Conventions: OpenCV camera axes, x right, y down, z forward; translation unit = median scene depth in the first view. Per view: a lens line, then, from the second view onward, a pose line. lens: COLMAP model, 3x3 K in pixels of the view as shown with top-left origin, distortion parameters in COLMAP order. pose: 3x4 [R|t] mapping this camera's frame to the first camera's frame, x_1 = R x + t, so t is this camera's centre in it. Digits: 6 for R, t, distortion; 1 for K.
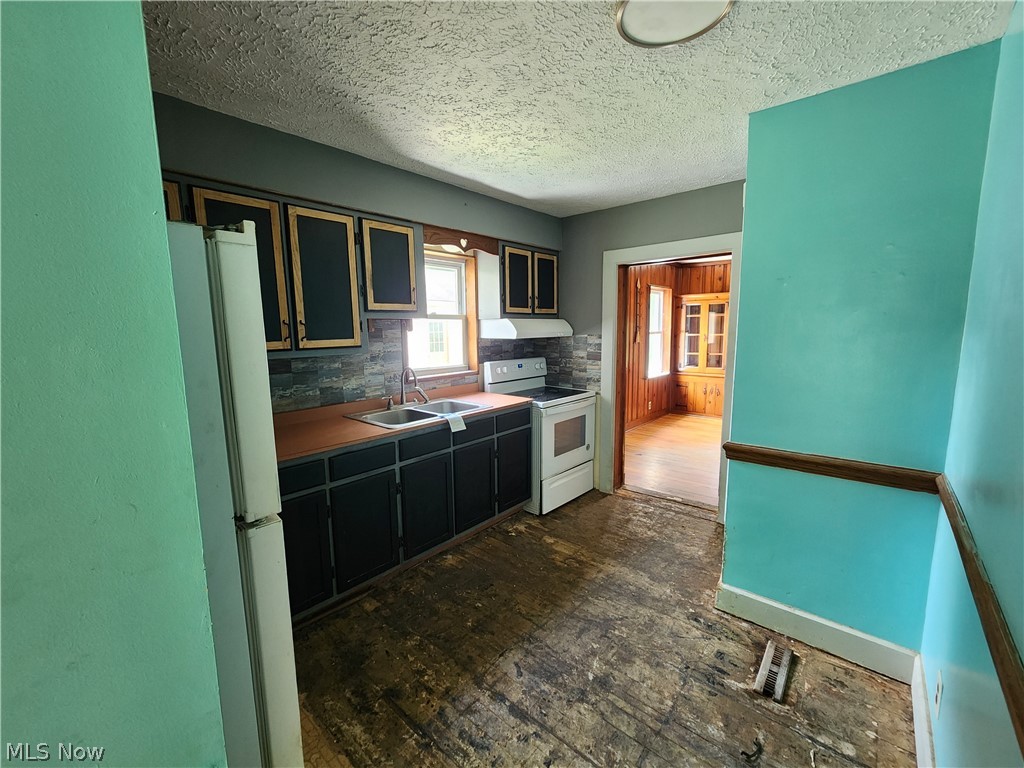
lens RADIAL K [[420.3, 0, 512.1], [0, 420.3, 384.0], [0, 0, 1]] dist [0.000969, -0.000375]
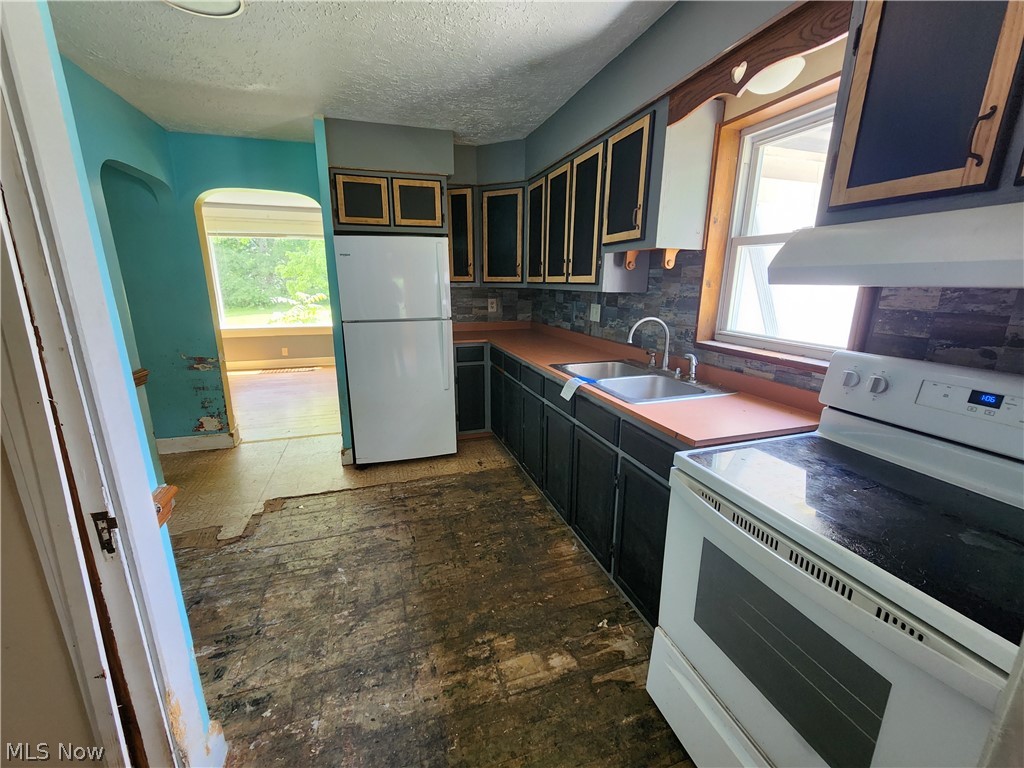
lens RADIAL K [[420.3, 0, 511.2], [0, 420.3, 385.2], [0, 0, 1]] dist [0.000969, -0.000375]
pose [[-0.505737, 0.220221, -0.834106, 0.659029], [-0.114735, 0.941110, 0.318038, -0.171598], [0.855024, 0.256545, -0.450687, 1.469766]]
